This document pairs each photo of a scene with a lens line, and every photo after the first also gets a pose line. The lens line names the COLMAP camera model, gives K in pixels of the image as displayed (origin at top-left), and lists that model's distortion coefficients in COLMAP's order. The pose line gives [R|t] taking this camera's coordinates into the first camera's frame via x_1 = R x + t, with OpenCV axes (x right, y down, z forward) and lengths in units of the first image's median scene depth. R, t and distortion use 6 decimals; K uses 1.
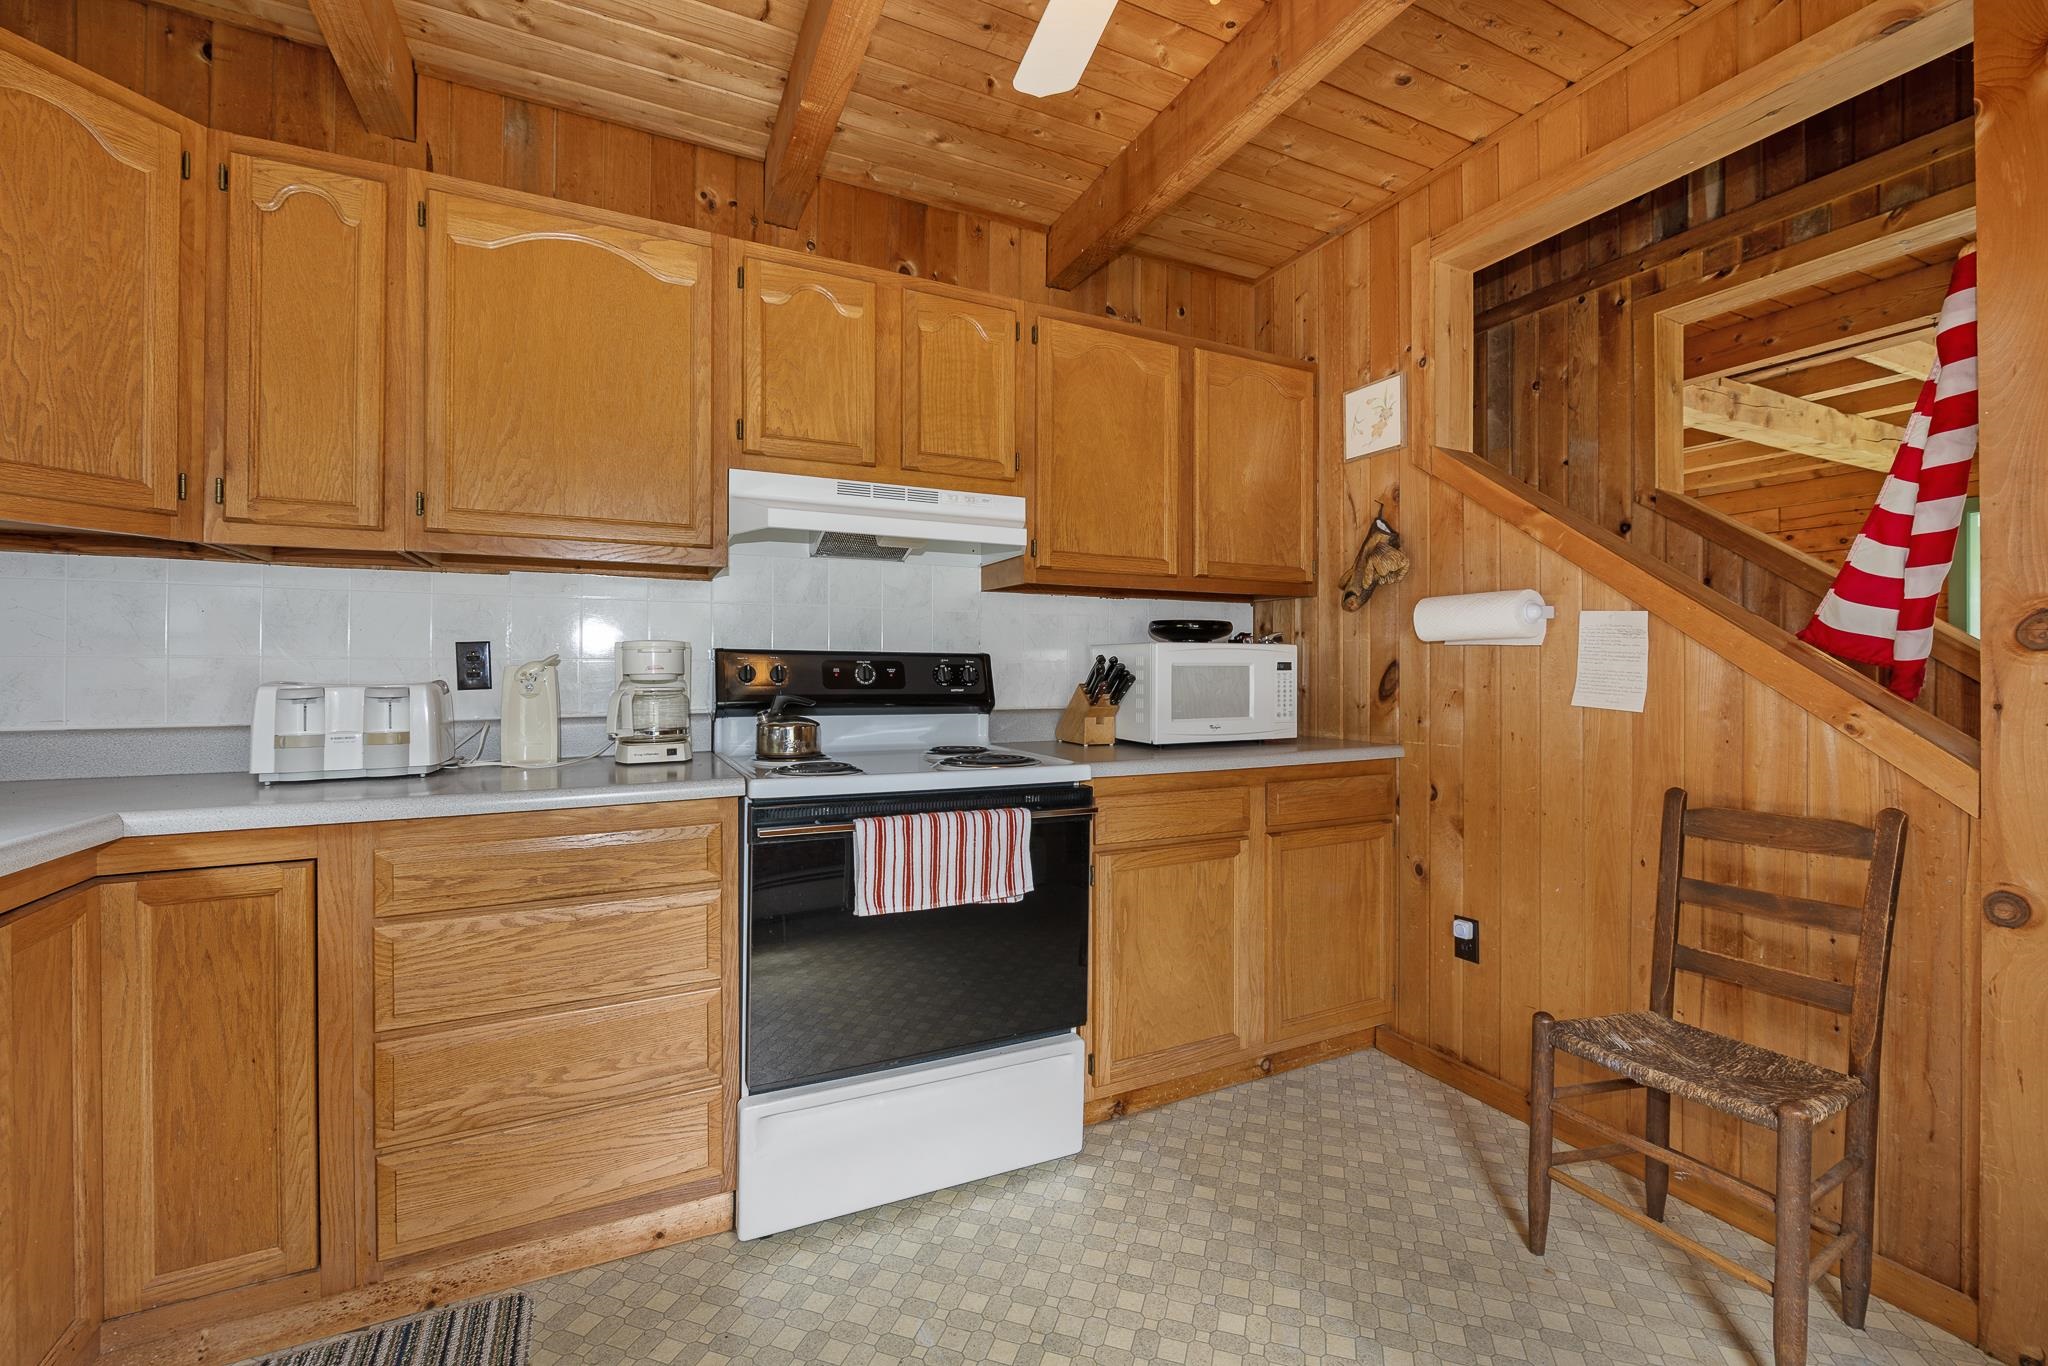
lens RADIAL K [[836.6, 0, 1023.4], [0, 836.6, 667.3], [0, 0, 1]] dist [-0.005939, -0.000441]
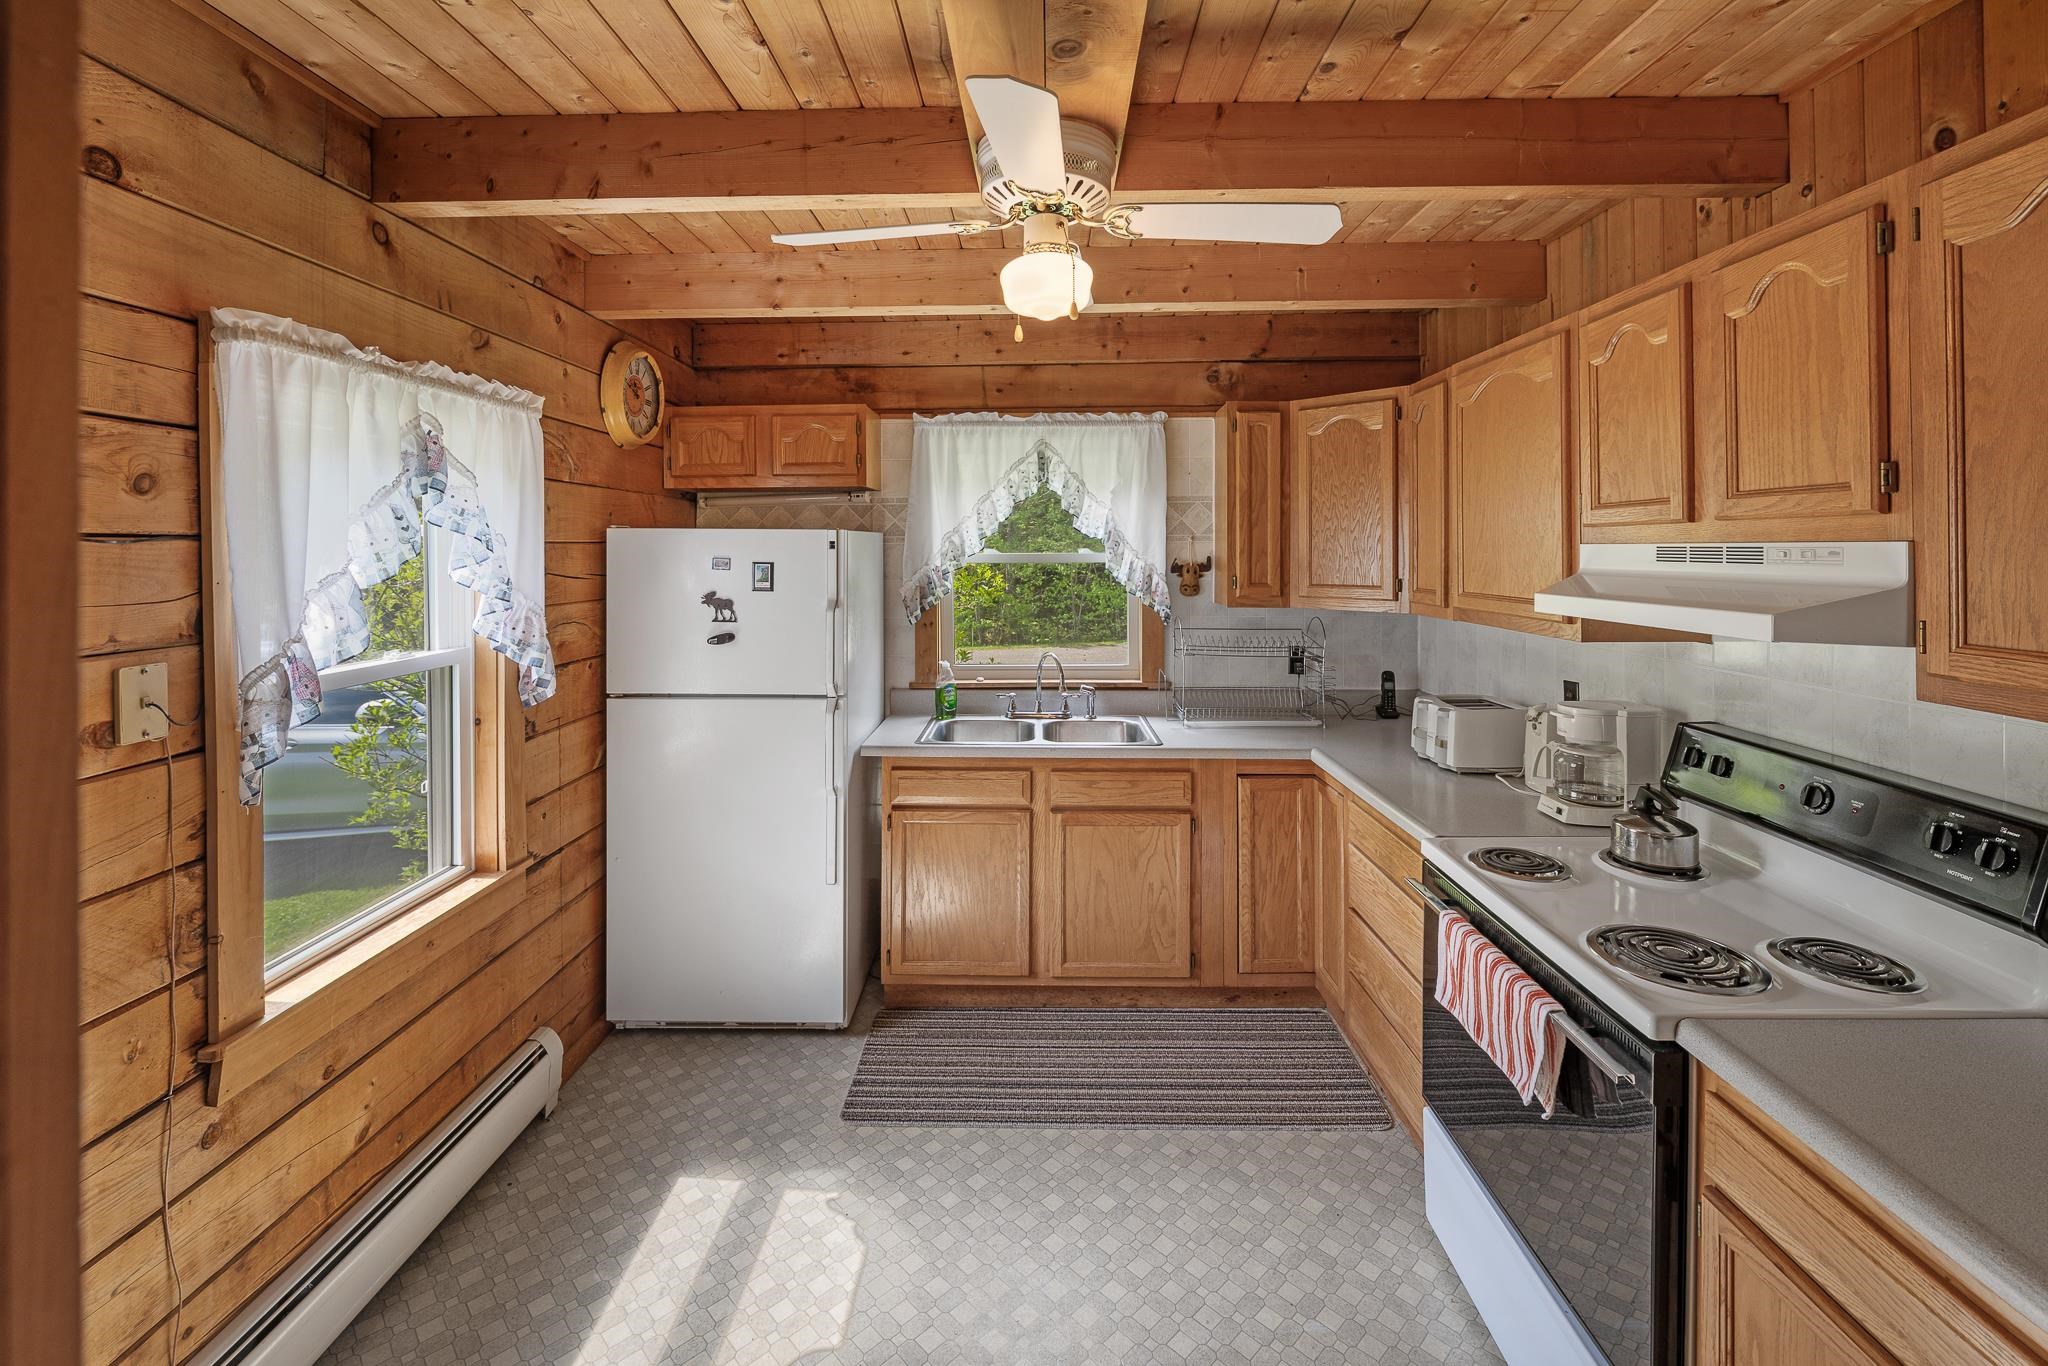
lens RADIAL K [[888.4, 0, 1020.4], [0, 888.4, 542.9], [0, 0, 1]] dist [-0.003489, -0.000568]
pose [[-0.457692, -0.001749, -0.889109, 1.001614], [0.004436, 0.999981, -0.004250, -0.267684], [0.889100, -0.005889, -0.457675, 1.001107]]
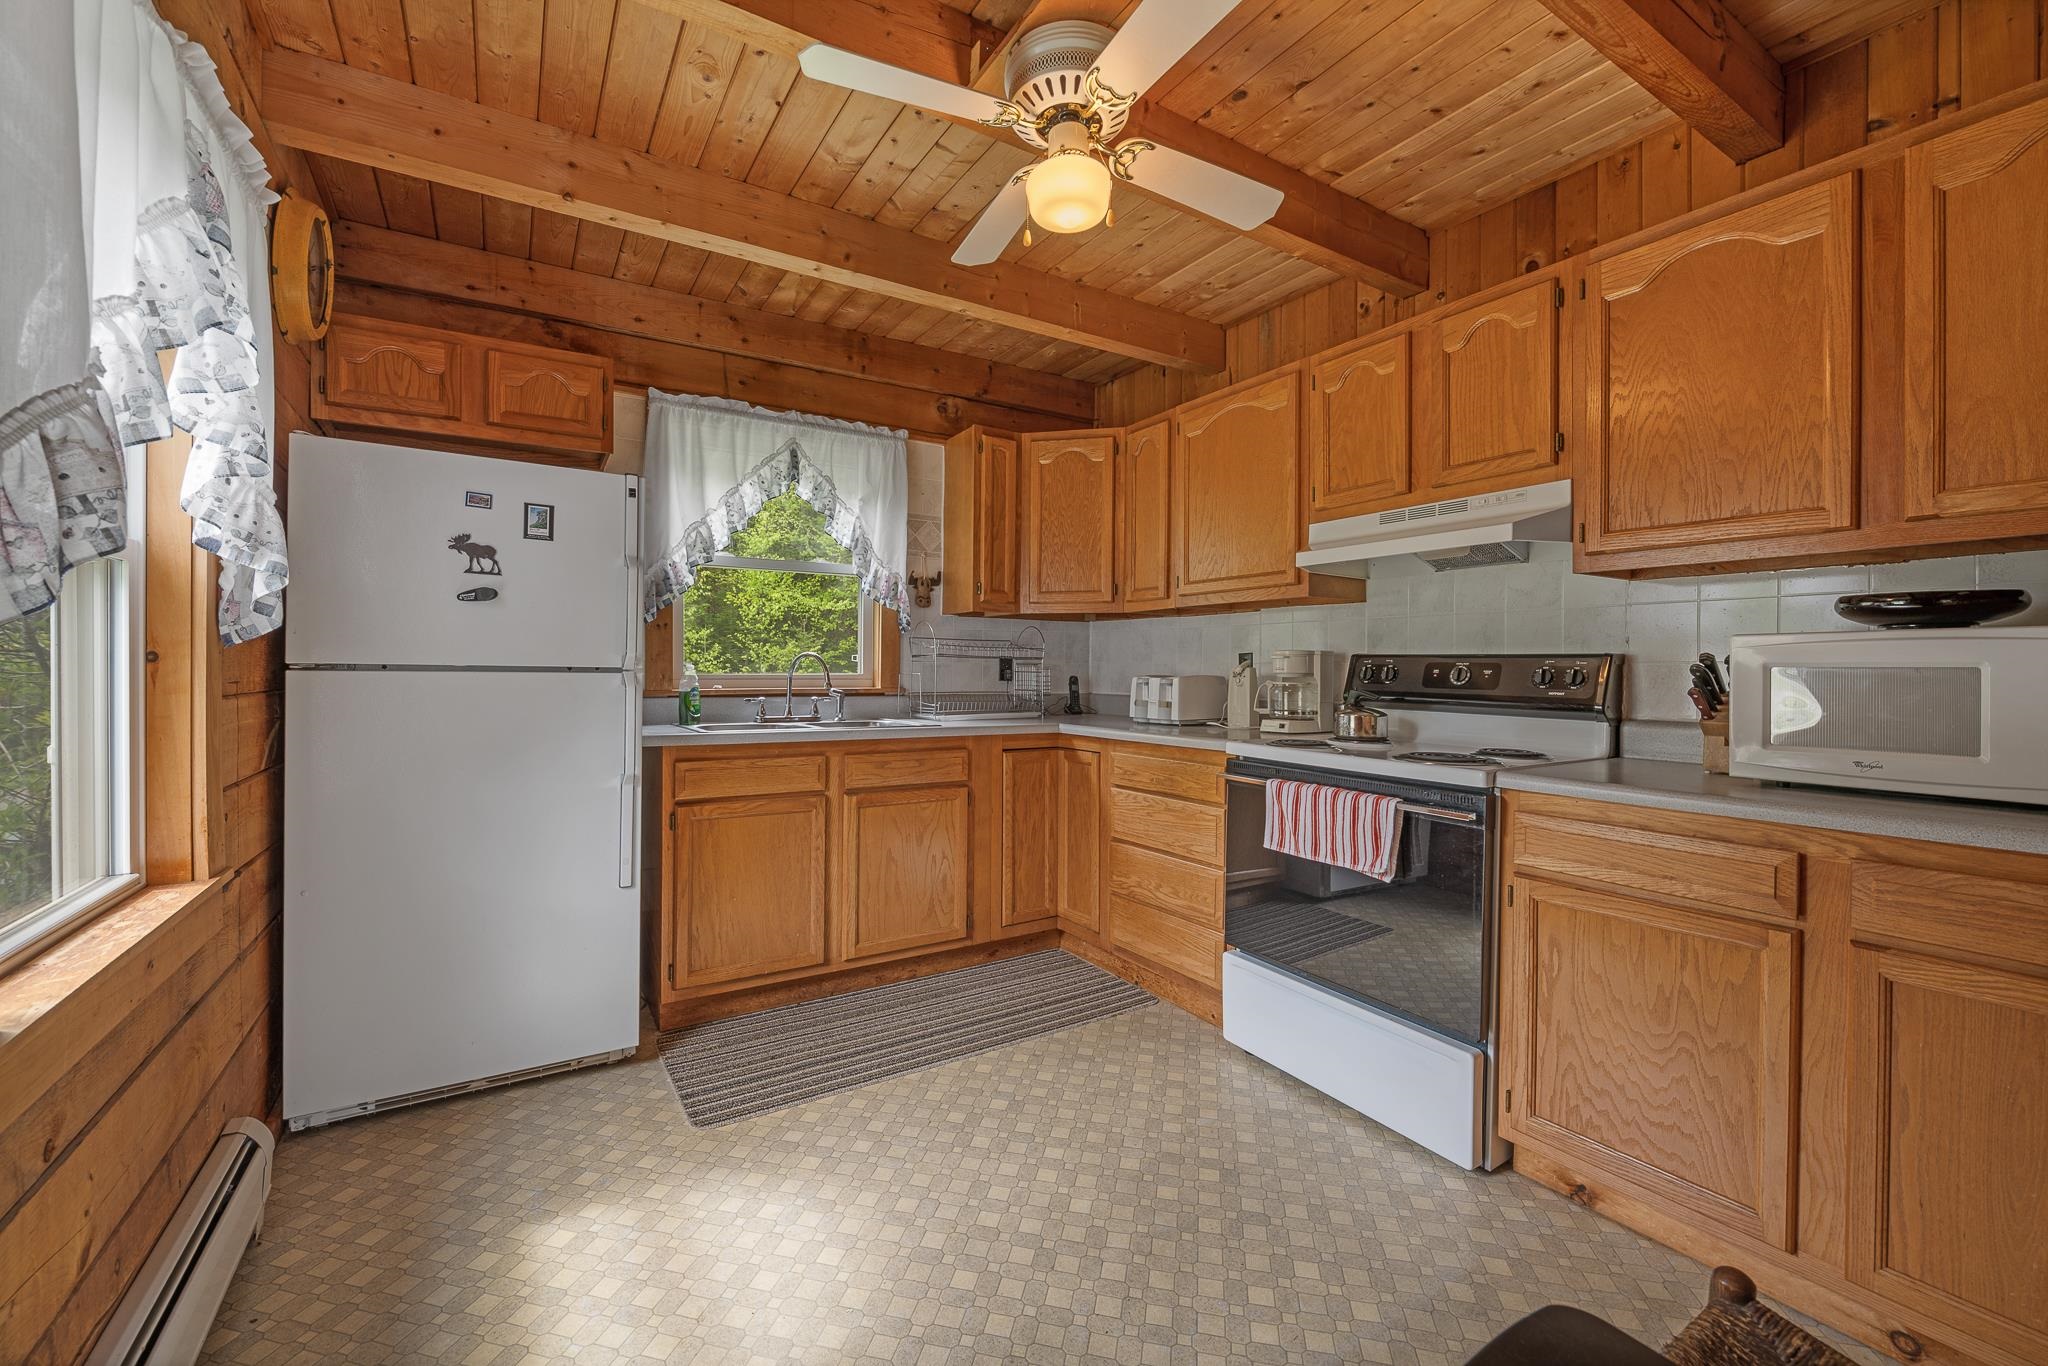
lens RADIAL K [[836.6, 0, 1023.4], [0, 836.6, 667.3], [0, 0, 1]] dist [-0.005939, -0.000441]
pose [[0.106411, -0.000272, -0.994322, 1.090743], [-0.002370, 0.999997, -0.000527, -0.000177], [0.994319, 0.002413, 0.106410, 0.430550]]
